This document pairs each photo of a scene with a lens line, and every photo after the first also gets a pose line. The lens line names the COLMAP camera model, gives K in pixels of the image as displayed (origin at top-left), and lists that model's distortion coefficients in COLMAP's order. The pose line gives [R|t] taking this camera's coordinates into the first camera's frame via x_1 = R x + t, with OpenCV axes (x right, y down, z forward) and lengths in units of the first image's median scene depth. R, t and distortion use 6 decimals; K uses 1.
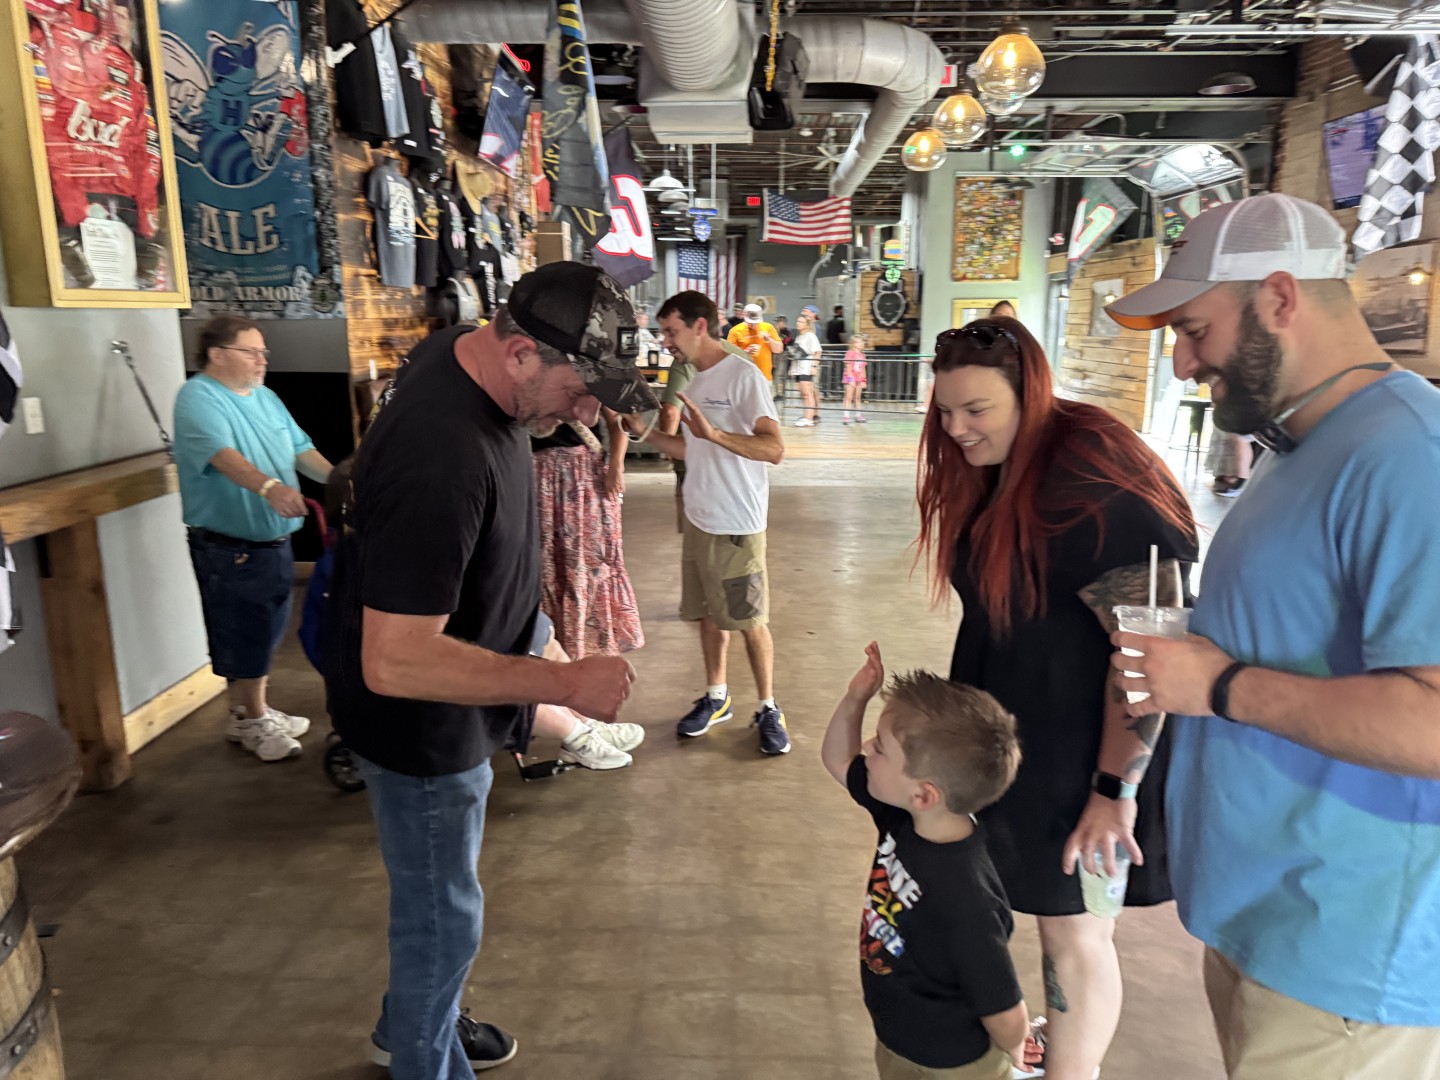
lens RADIAL K [[1031.3, 0, 721.2], [0, 1031.3, 563.6], [0, 0, 1]] dist [-0.005365, 0.000892]
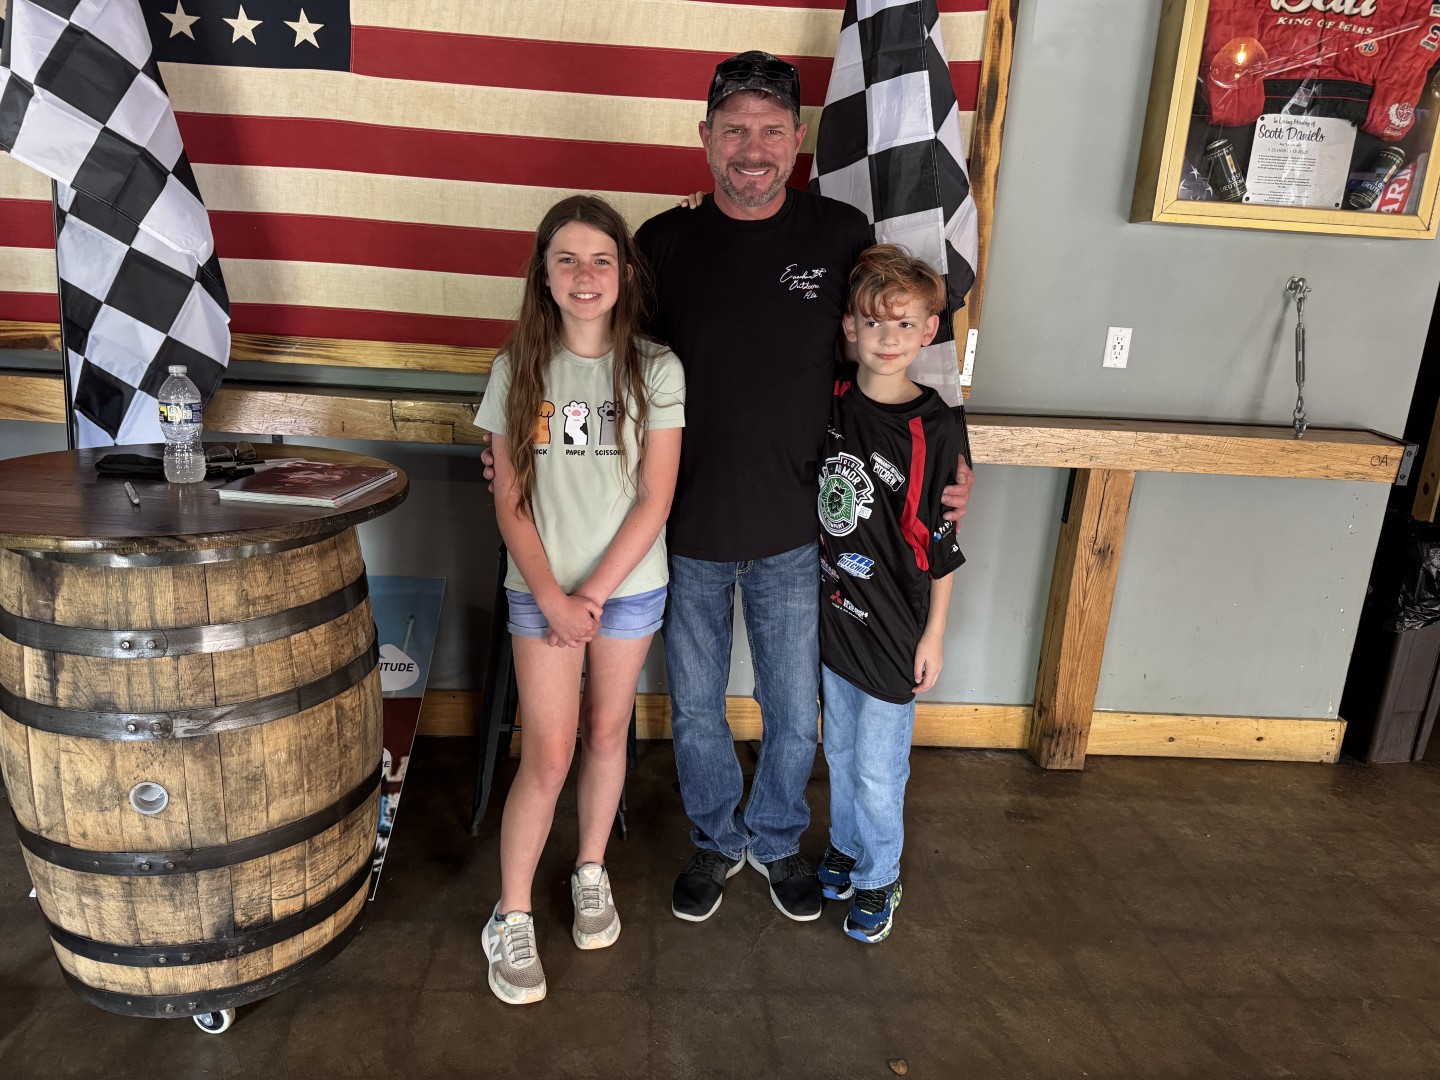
lens RADIAL K [[1003.4, 0, 720.0], [0, 1003.4, 540.0], [0, 0, 1]] dist [0.066478, -0.082152]
pose [[0.082868, 0.254943, -0.963399, 0.113421], [-0.292487, 0.930371, 0.221044, -0.047896], [0.952672, 0.263464, 0.151666, 0.340154]]
